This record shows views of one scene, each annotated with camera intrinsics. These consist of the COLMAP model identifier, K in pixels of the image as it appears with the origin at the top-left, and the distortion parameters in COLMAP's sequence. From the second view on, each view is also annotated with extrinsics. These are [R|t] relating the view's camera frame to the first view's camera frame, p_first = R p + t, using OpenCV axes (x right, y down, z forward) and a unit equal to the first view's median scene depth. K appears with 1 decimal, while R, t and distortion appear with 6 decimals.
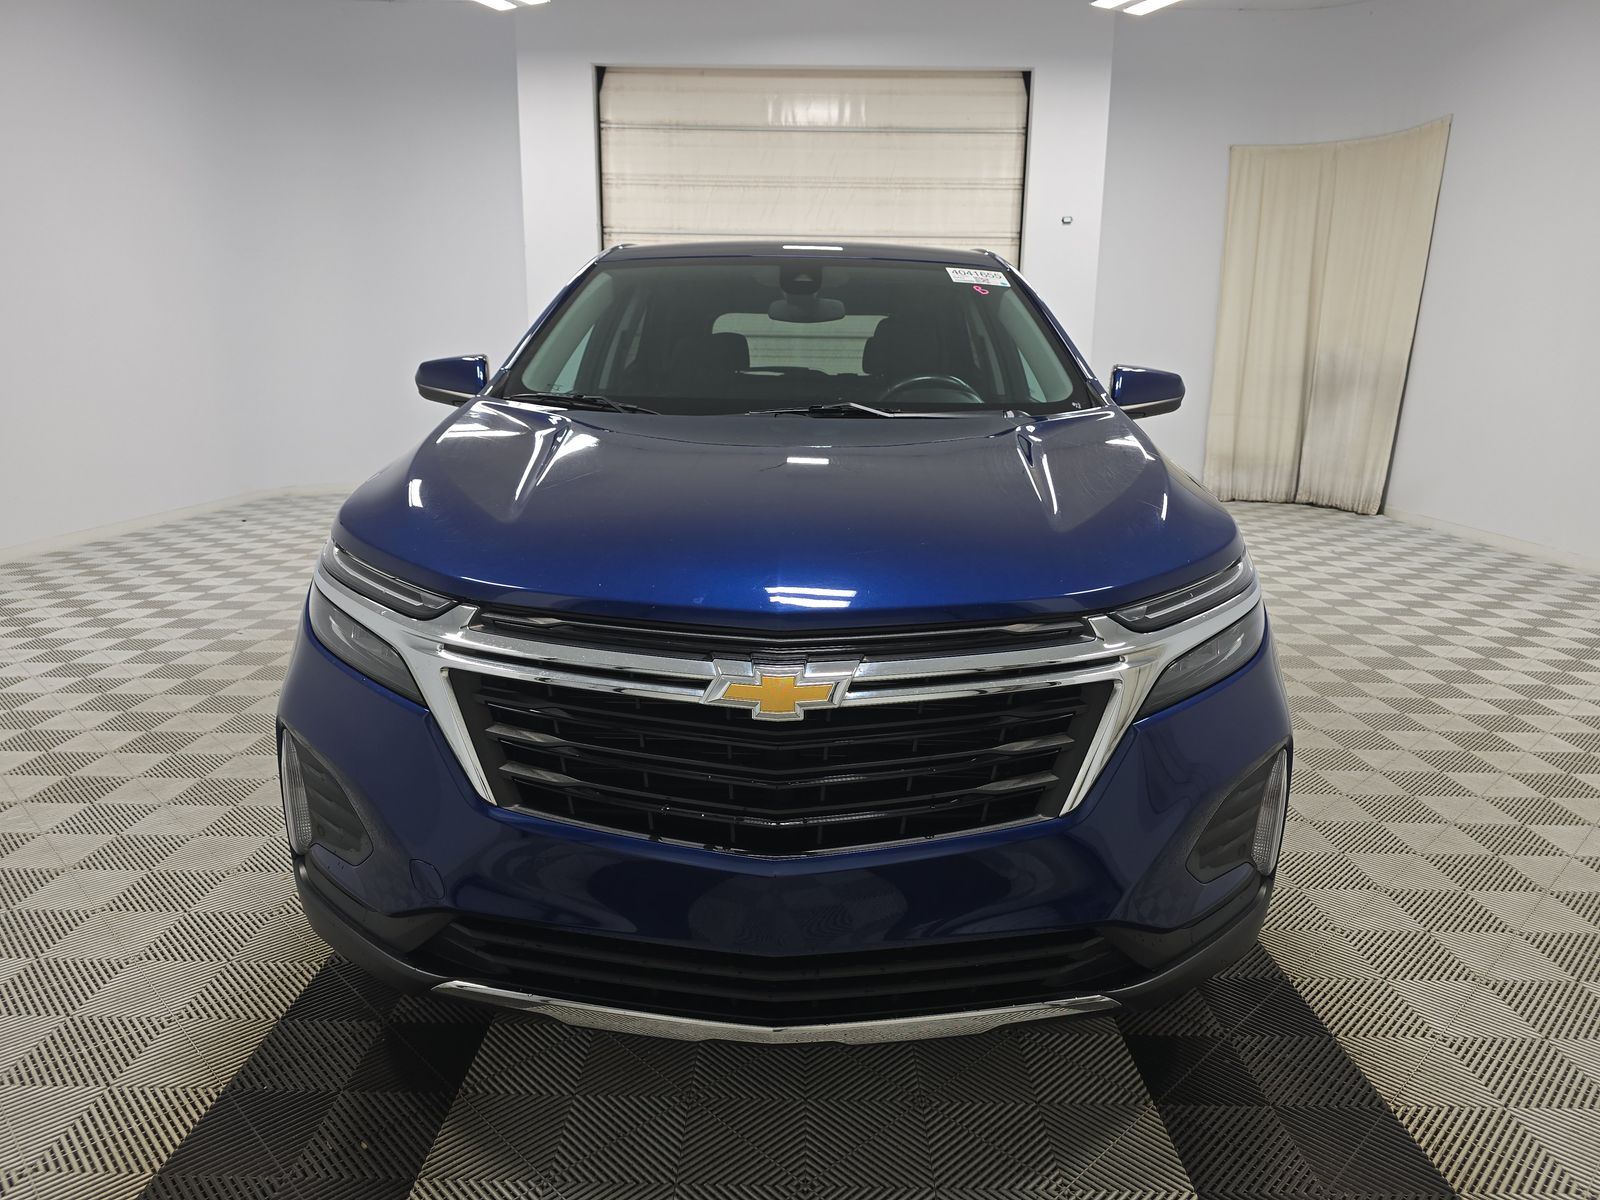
lens RADIAL K [[1055.8, 0, 800.0], [0, 1055.8, 600.0], [0, 0, 1]] dist [0.025363, -0.002151]
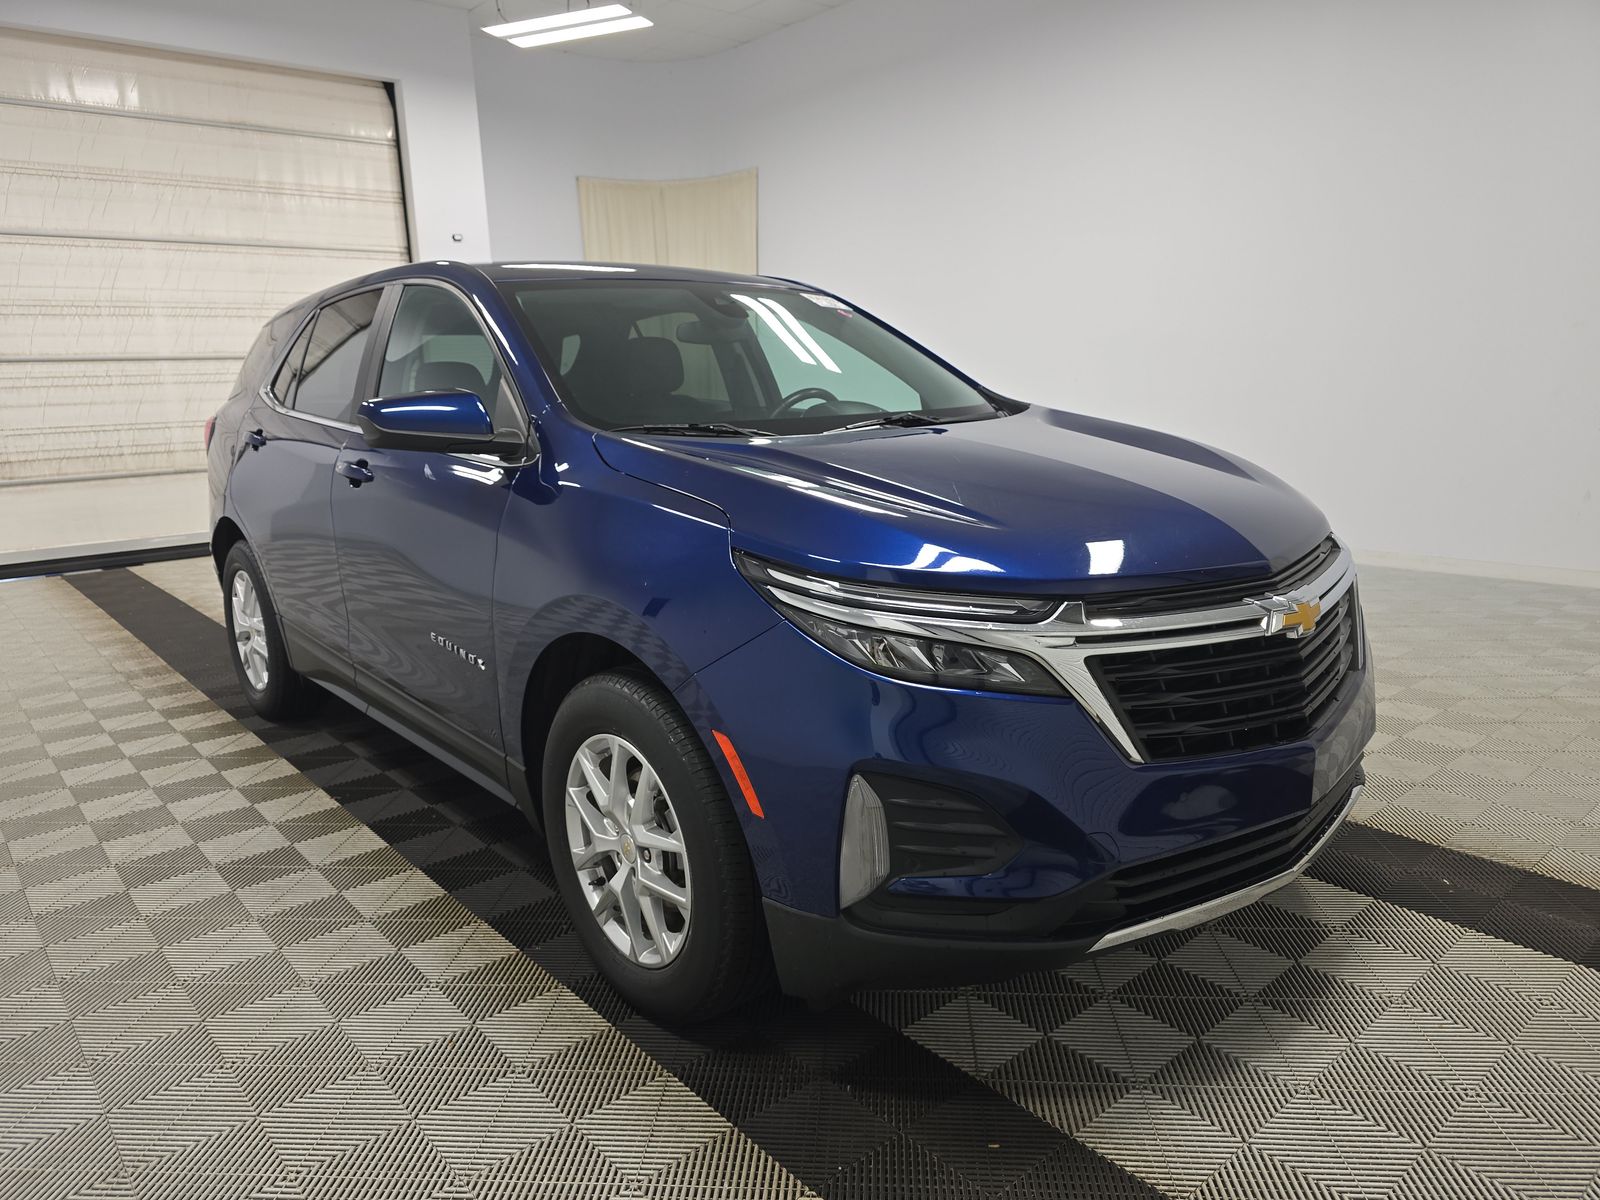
lens RADIAL K [[1091.1, 0, 797.6], [0, 1091.1, 590.8], [0, 0, 1]] dist [-0.000109, -0.003399]
pose [[0.752511, -0.161542, 0.638460, -0.208841], [0.179082, 0.983113, 0.037674, -0.016818], [-0.633764, 0.085987, 0.768733, 0.048224]]
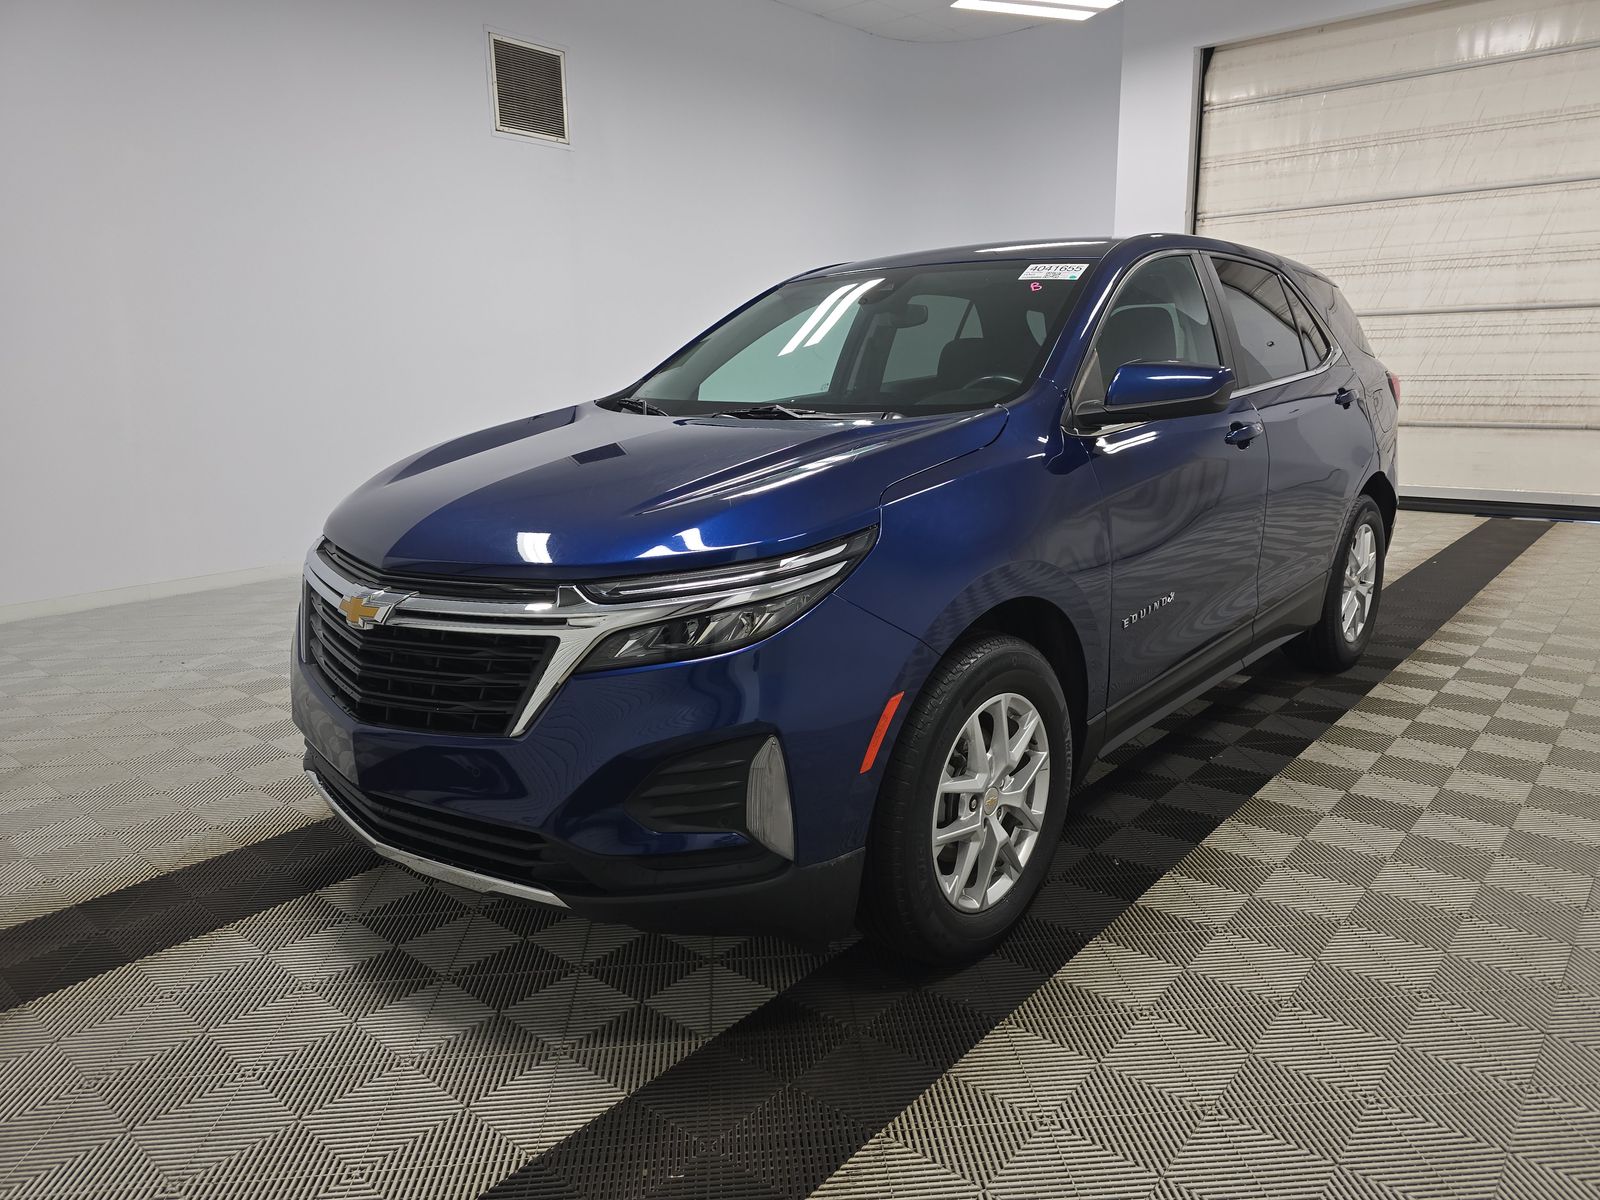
lens RADIAL K [[1073.8, 0, 800.0], [0, 1073.8, 600.0], [0, 0, 1]] dist [-0.001799, -0.004405]
pose [[0.757240, 0.110613, -0.643703, 0.210615], [-0.107262, 0.993235, 0.044495, -0.008650], [0.644269, 0.035351, 0.763981, 0.037347]]
